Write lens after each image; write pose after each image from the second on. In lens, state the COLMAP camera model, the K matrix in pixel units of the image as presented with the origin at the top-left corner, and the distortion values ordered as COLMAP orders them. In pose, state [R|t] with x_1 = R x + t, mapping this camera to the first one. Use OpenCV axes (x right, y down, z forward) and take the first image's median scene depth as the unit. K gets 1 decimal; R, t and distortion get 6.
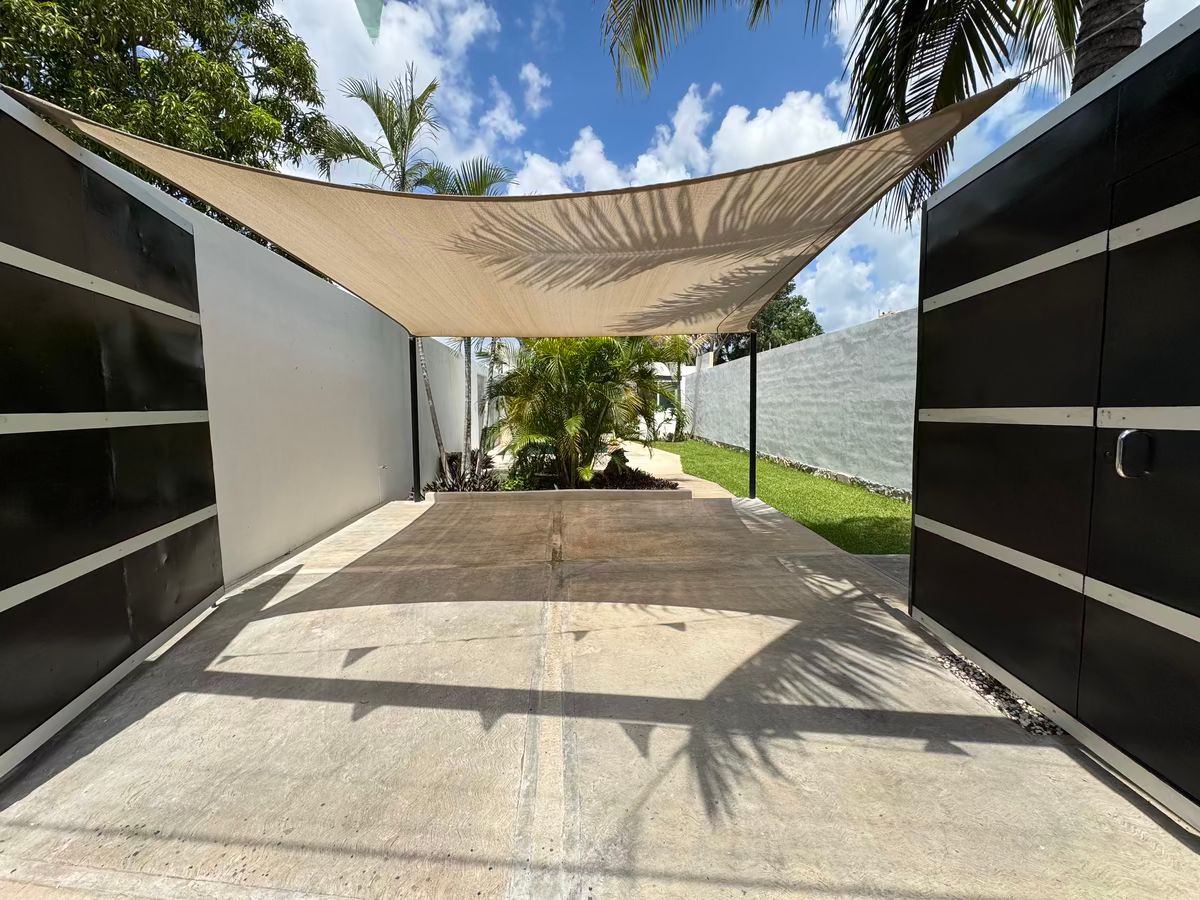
lens RADIAL K [[482.2, 0, 600.1], [0, 482.2, 446.6], [0, 0, 1]] dist [-0.002489, -0.000664]
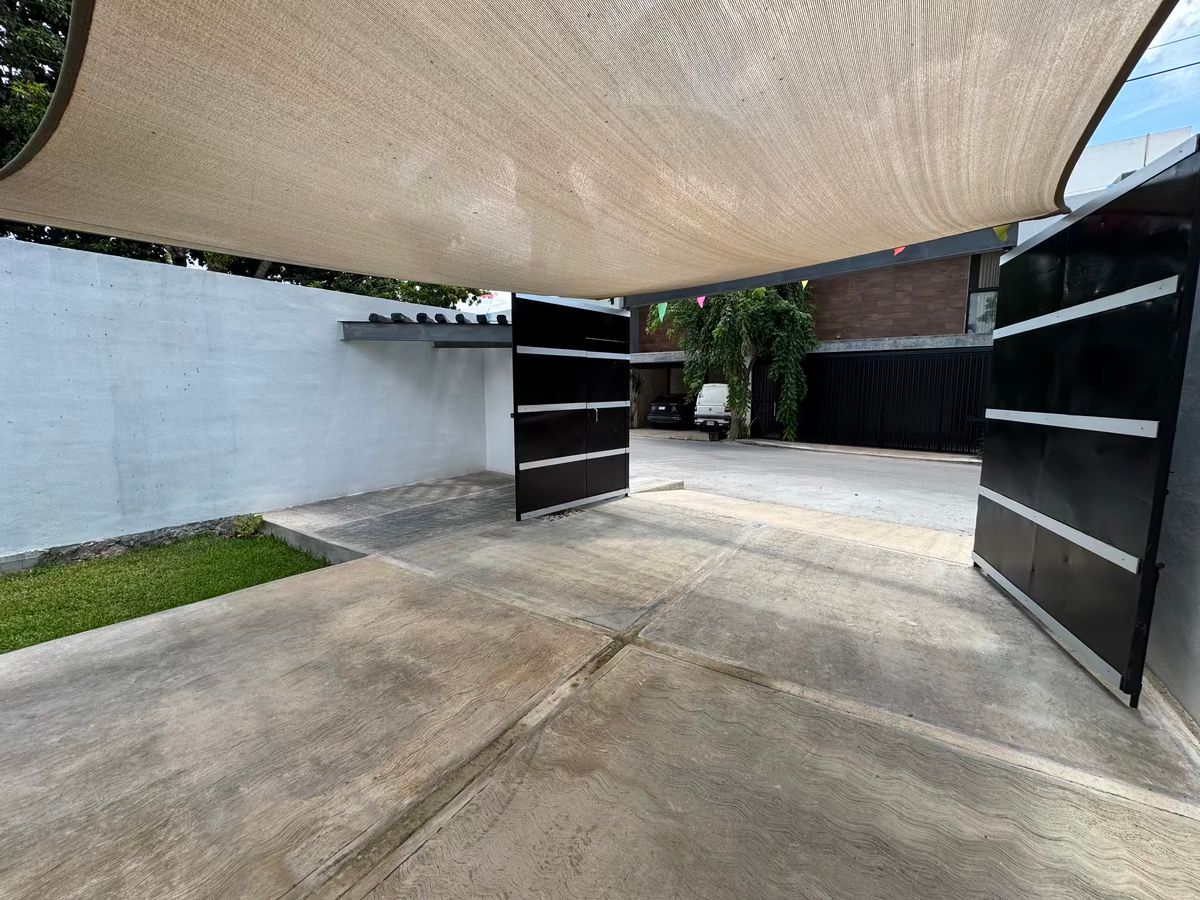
lens RADIAL K [[482.2, 0, 597.9], [0, 482.2, 452.3], [0, 0, 1]] dist [-0.002489, -0.000664]
pose [[-0.791235, -0.069704, 0.607526, -0.464821], [0.055137, 0.981304, 0.184399, -0.152361], [-0.609021, 0.179400, -0.772599, 1.527789]]
